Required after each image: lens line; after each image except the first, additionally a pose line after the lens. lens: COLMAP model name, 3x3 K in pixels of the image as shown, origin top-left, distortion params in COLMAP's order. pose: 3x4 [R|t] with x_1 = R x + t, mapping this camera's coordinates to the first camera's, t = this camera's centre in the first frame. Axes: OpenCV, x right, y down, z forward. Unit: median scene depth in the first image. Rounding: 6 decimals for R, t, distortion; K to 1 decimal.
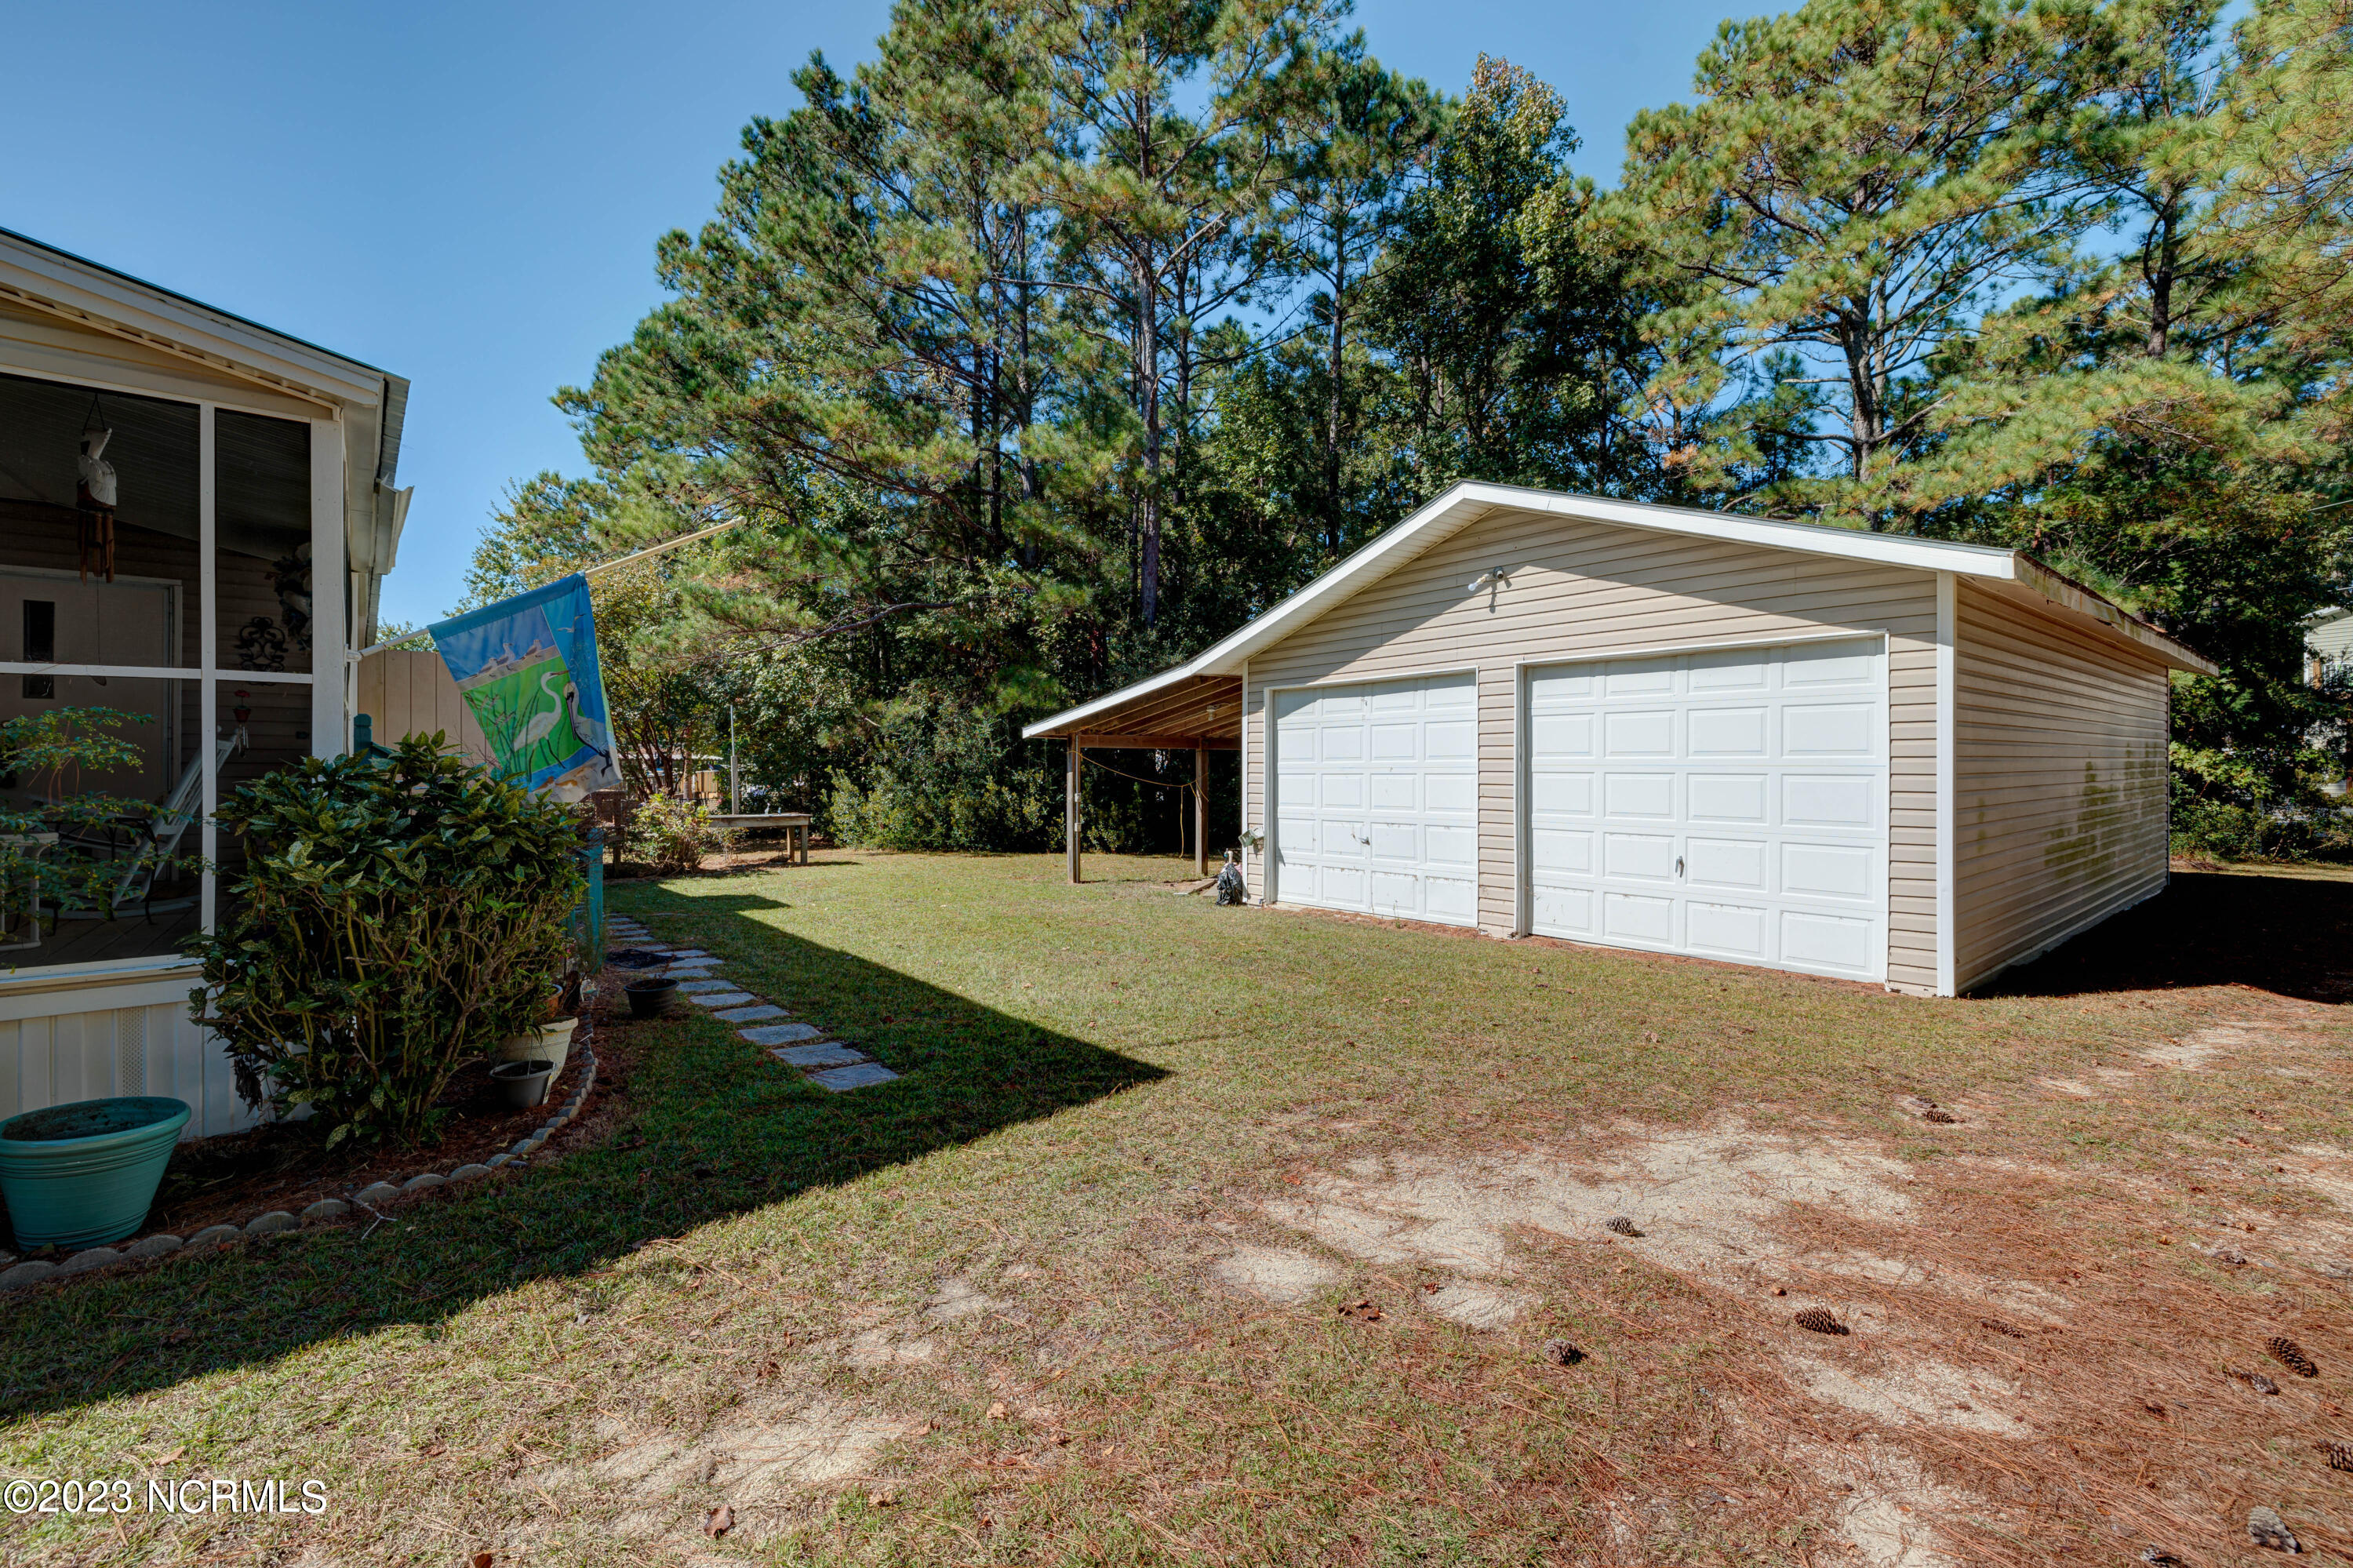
lens RADIAL K [[999.8, 0, 1163.3], [0, 999.8, 771.0], [0, 0, 1]] dist [0.000533, 0.000119]
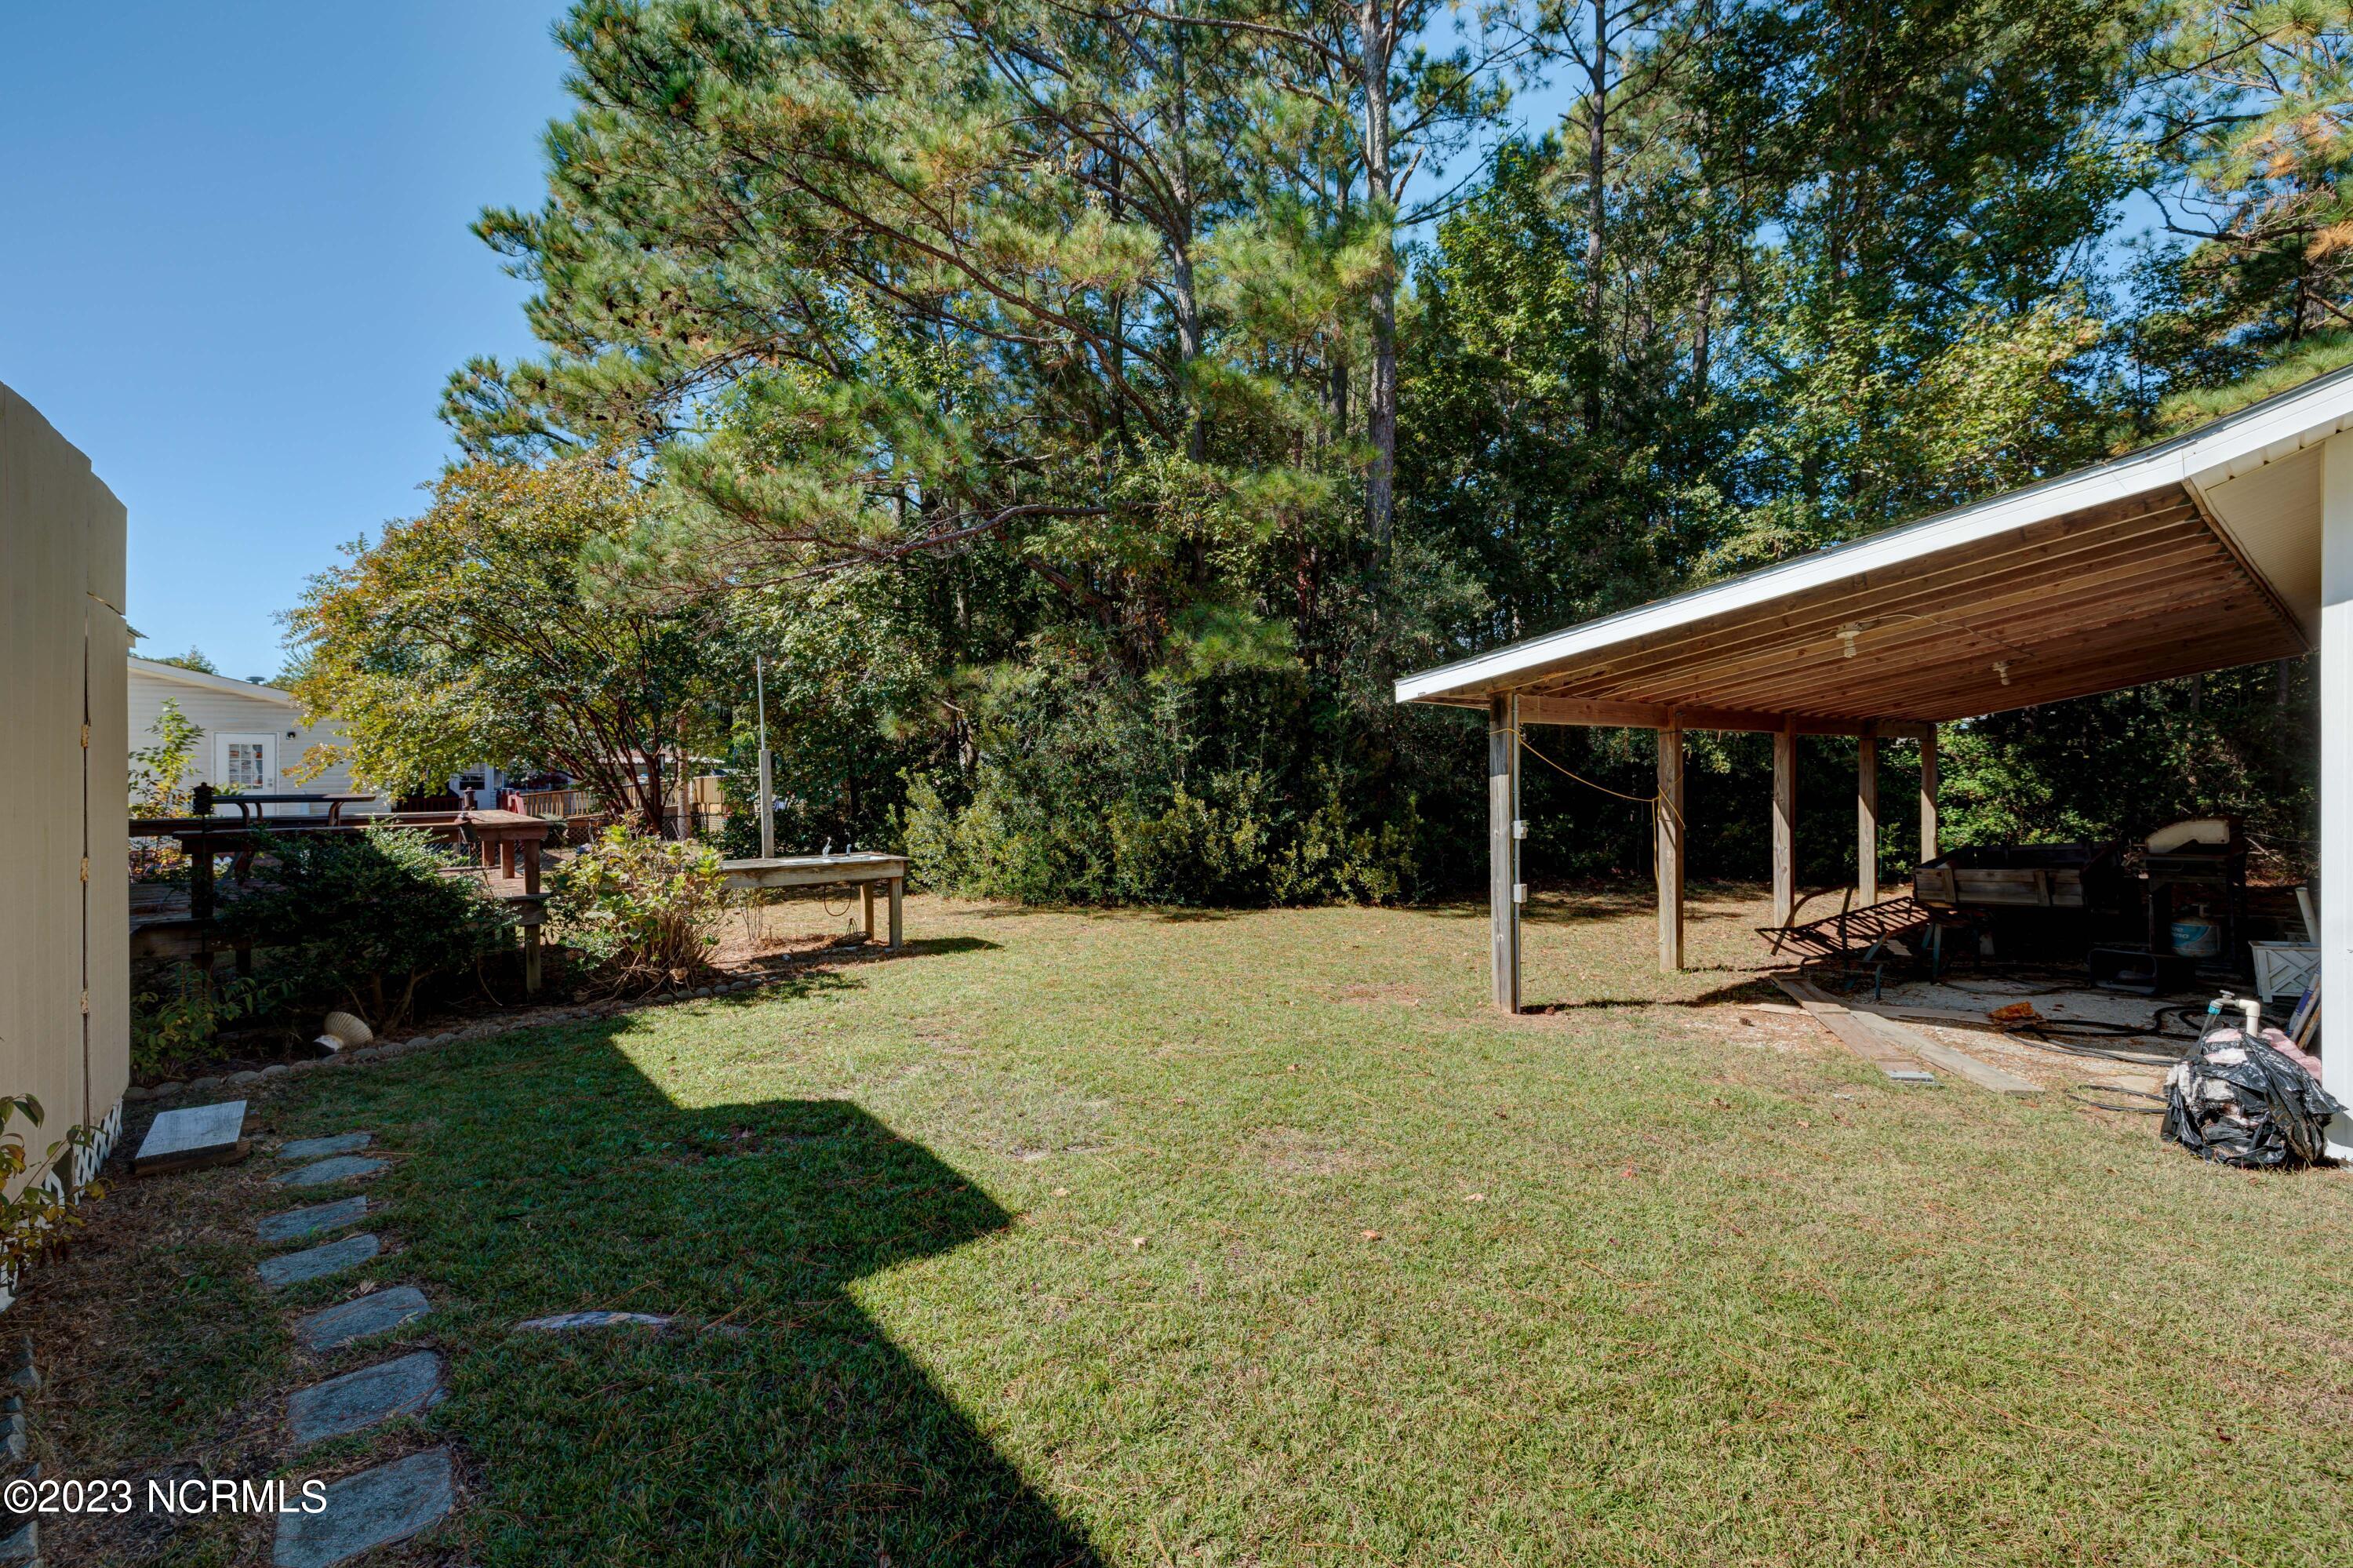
lens RADIAL K [[1016.4, 0, 1176.5], [0, 1016.4, 784.0], [0, 0, 1]] dist [-0.001854, -0.000115]
pose [[0.999957, -0.006655, 0.006456, -0.172364], [0.006585, 0.999920, 0.010815, -0.000591], [-0.006528, -0.010772, 0.999921, 0.368671]]
